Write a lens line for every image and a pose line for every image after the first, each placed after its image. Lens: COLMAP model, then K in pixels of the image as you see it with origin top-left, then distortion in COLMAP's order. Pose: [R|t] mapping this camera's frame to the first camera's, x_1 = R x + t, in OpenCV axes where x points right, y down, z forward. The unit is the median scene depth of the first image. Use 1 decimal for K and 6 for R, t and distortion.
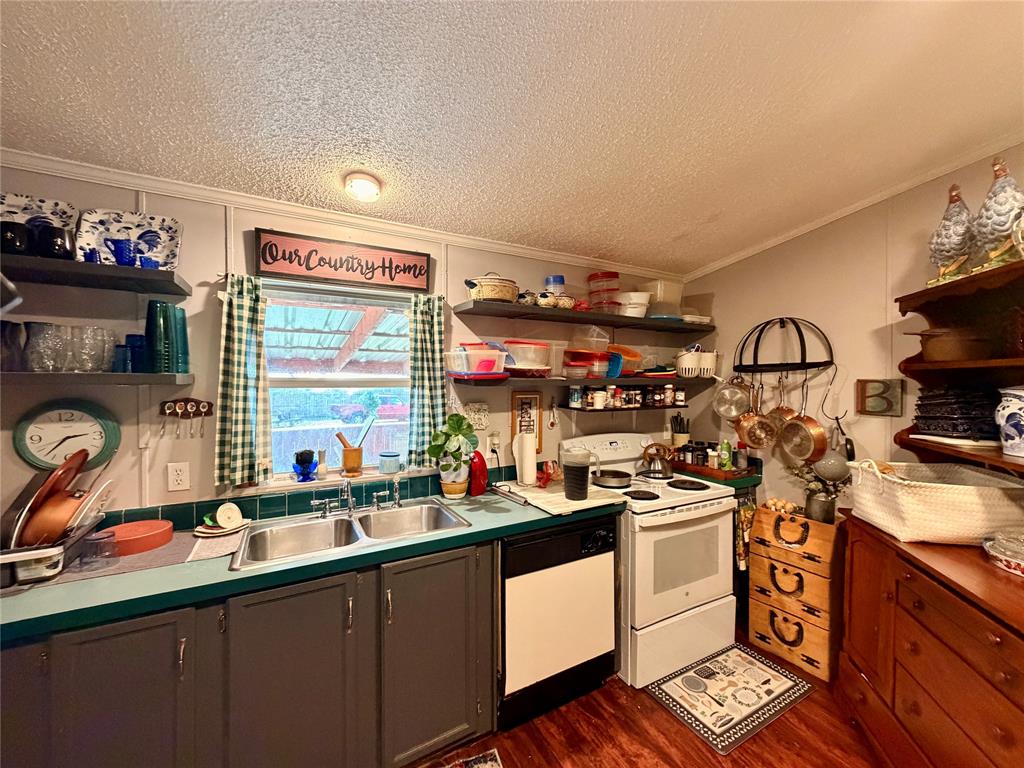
lens RADIAL K [[407.4, 0, 514.6], [0, 407.4, 384.9], [0, 0, 1]] dist [0.000354, 0.000200]
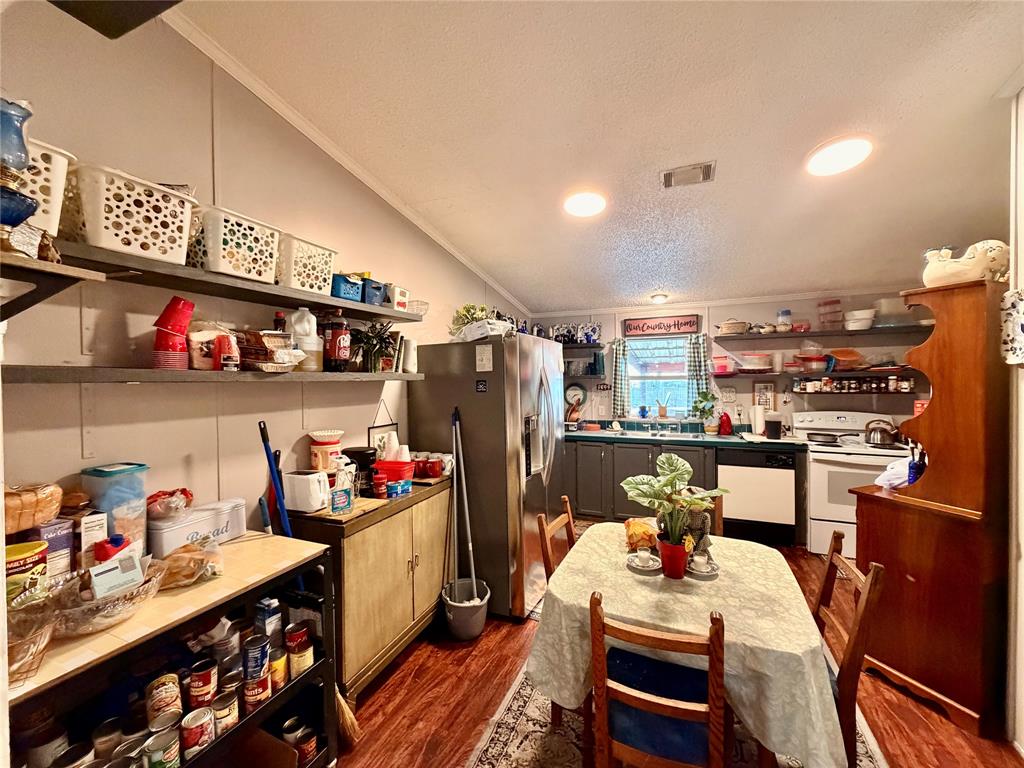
lens RADIAL K [[407.4, 0, 514.6], [0, 407.4, 384.9], [0, 0, 1]] dist [0.000354, 0.000200]
pose [[0.618759, 0.001628, -0.785579, 0.873403], [0.004201, 0.999977, 0.005381, 0.020099], [0.785570, -0.006629, 0.618738, -1.046135]]
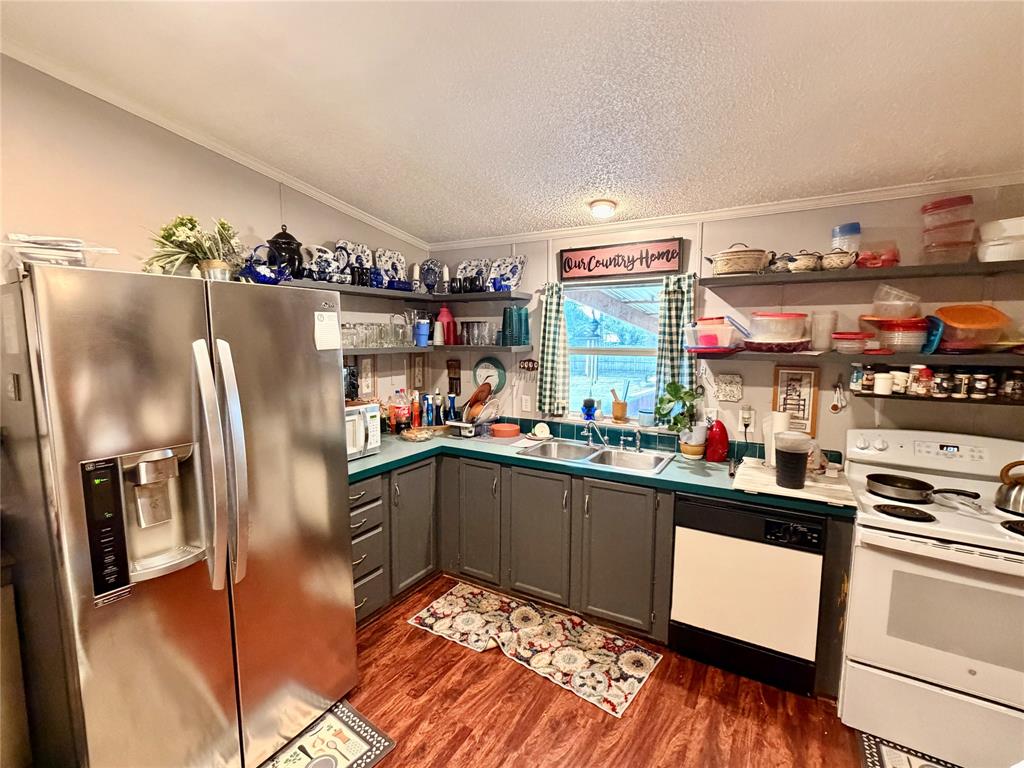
lens RADIAL K [[464.6, 0, 510.6], [0, 464.6, 386.9], [0, 0, 1]] dist [-0.000859, -0.000583]
pose [[0.502546, 0.094615, -0.859357, 0.715065], [-0.010116, 0.994569, 0.103586, -0.045444], [0.864491, -0.043364, 0.500774, -0.052853]]
